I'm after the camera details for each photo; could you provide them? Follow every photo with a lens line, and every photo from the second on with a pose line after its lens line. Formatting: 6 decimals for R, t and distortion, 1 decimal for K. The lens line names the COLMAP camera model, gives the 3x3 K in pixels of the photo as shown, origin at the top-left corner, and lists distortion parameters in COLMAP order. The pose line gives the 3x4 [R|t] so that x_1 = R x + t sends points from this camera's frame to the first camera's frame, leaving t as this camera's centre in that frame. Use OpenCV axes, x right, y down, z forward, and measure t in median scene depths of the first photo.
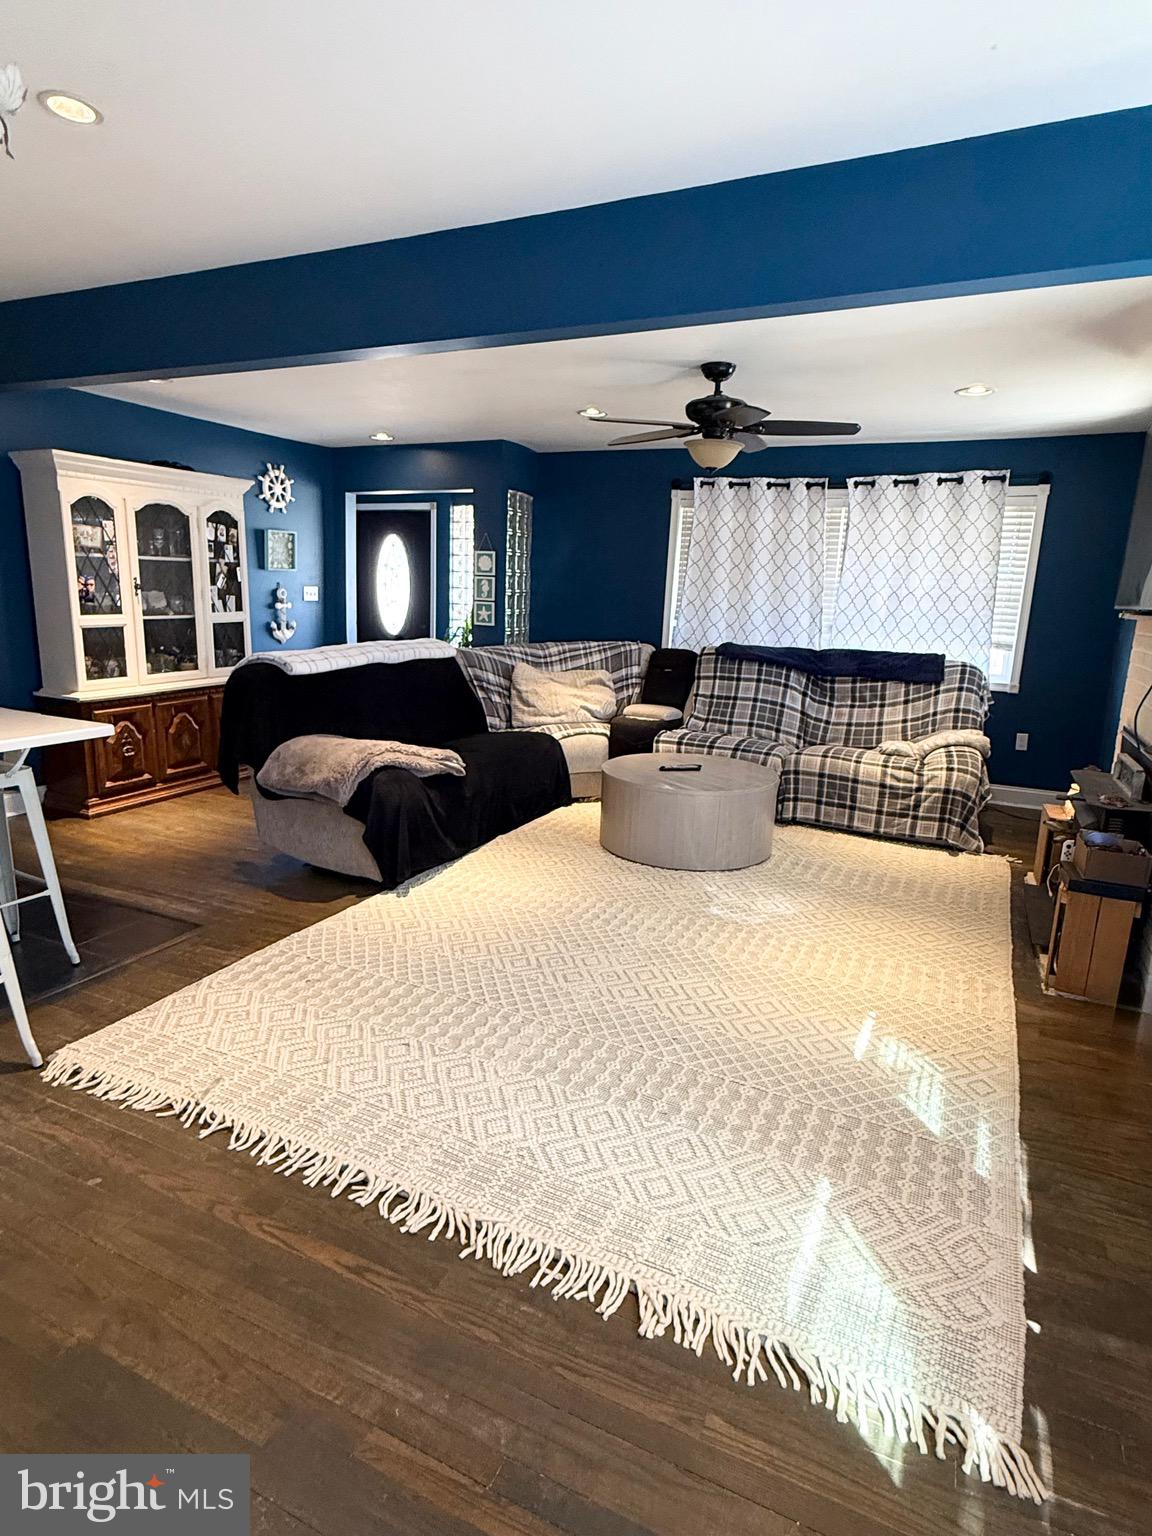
lens RADIAL K [[857.1, 0, 570.6], [0, 857.1, 769.2], [0, 0, 1]] dist [-0.012990, 0.004903]
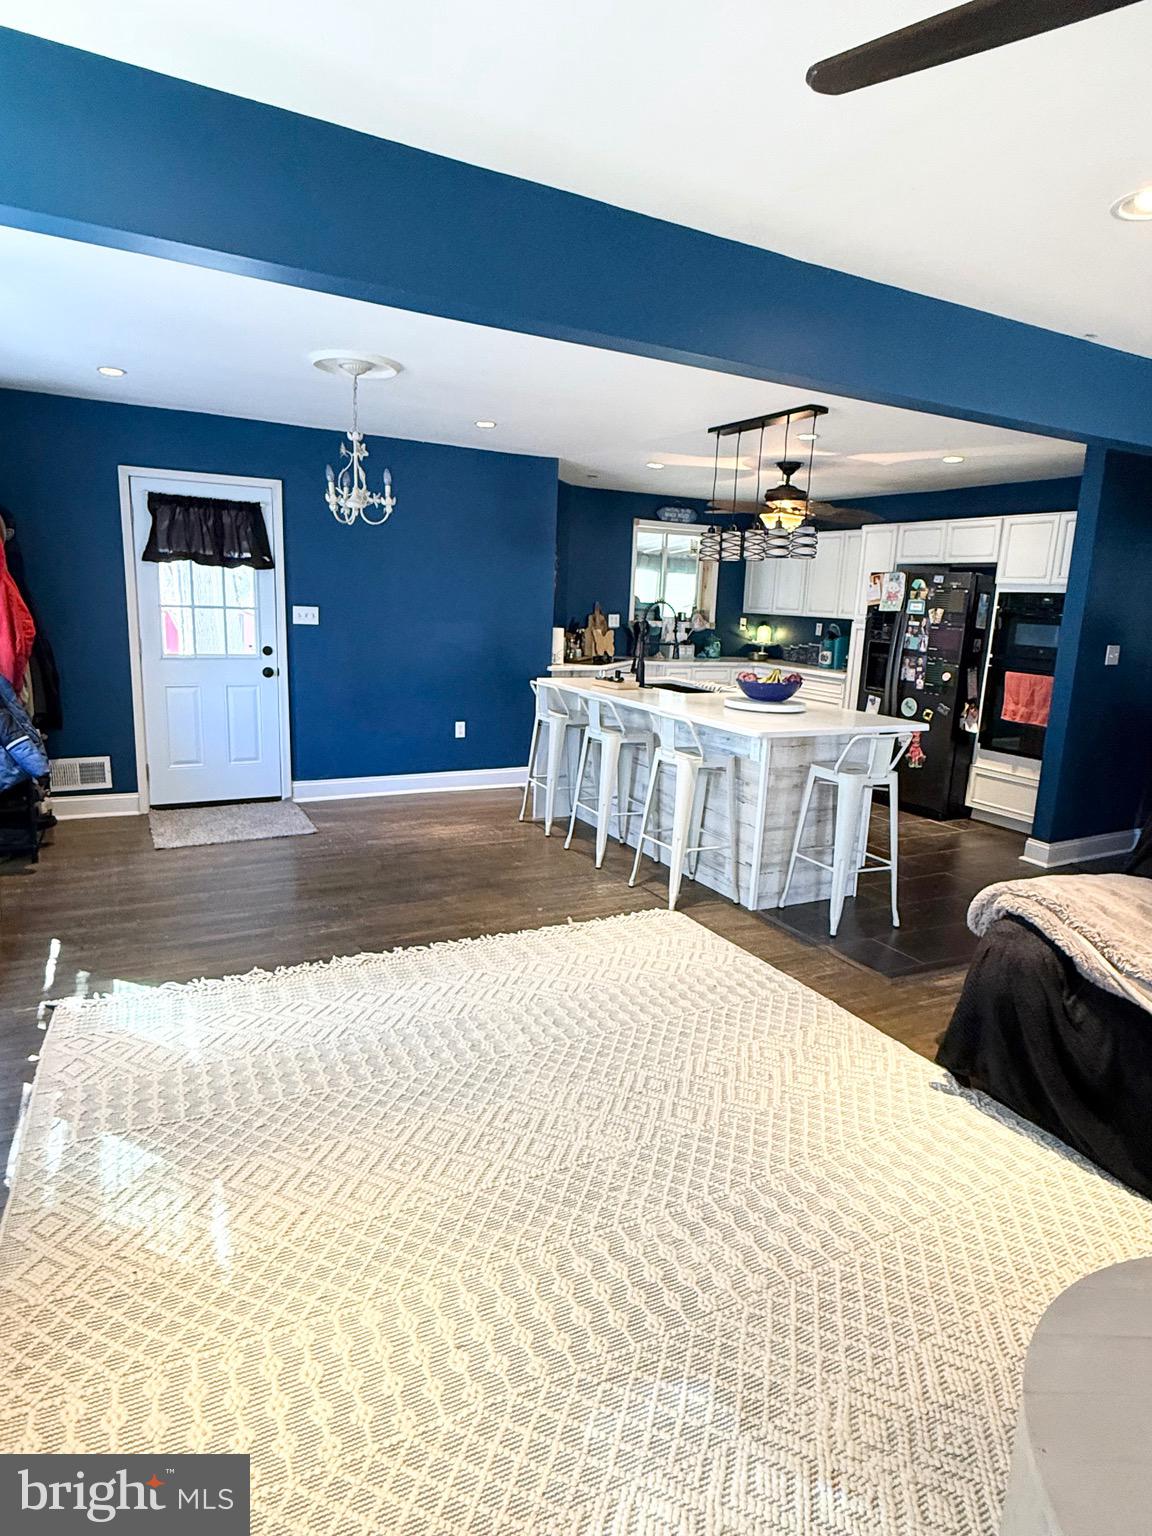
lens RADIAL K [[857.1, 0, 572.8], [0, 857.1, 772.0], [0, 0, 1]] dist [-0.012990, 0.004903]
pose [[-0.606973, 0.098842, -0.788552, 0.336687], [-0.228380, 0.928688, 0.292199, -0.149301], [0.761201, 0.357447, -0.541115, 0.720822]]
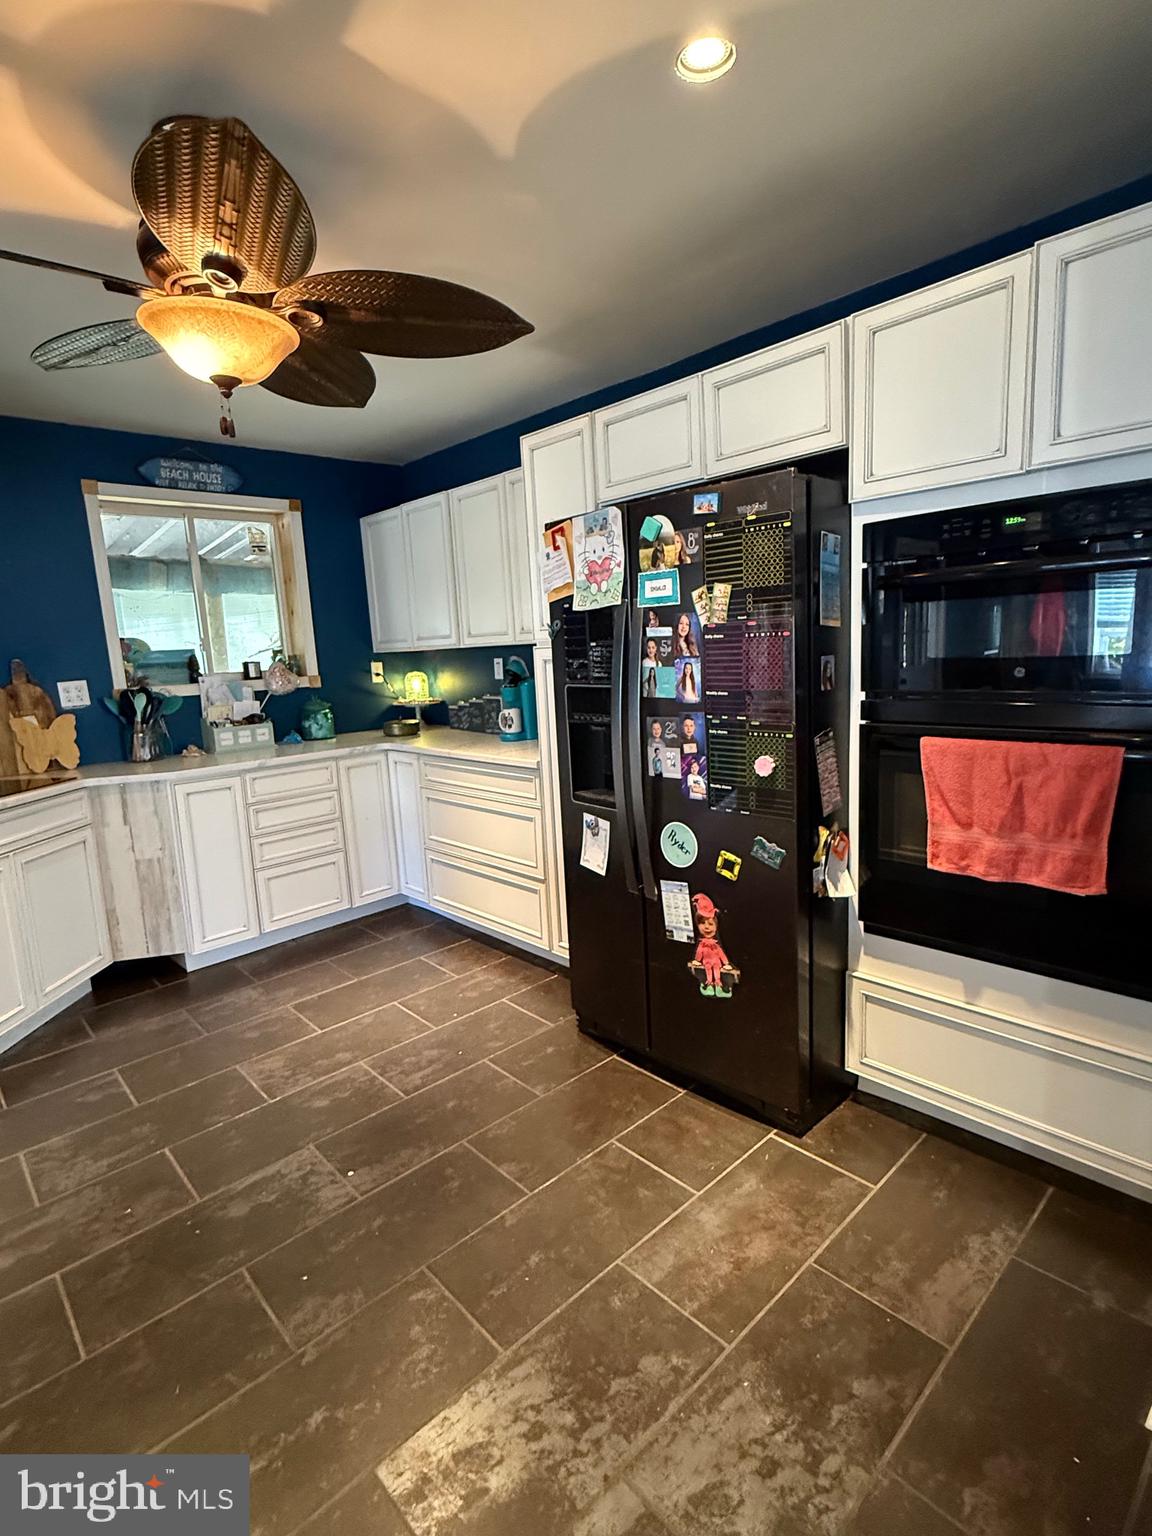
lens RADIAL K [[763.2, 0, 579.2], [0, 763.2, 769.0], [0, 0, 1]] dist [-0.000473, -0.000289]
pose [[-0.367410, 0.131875, -0.920662, -0.438774], [-0.157652, 0.966741, 0.201390, -0.110344], [0.916600, 0.219137, -0.334400, 0.498004]]
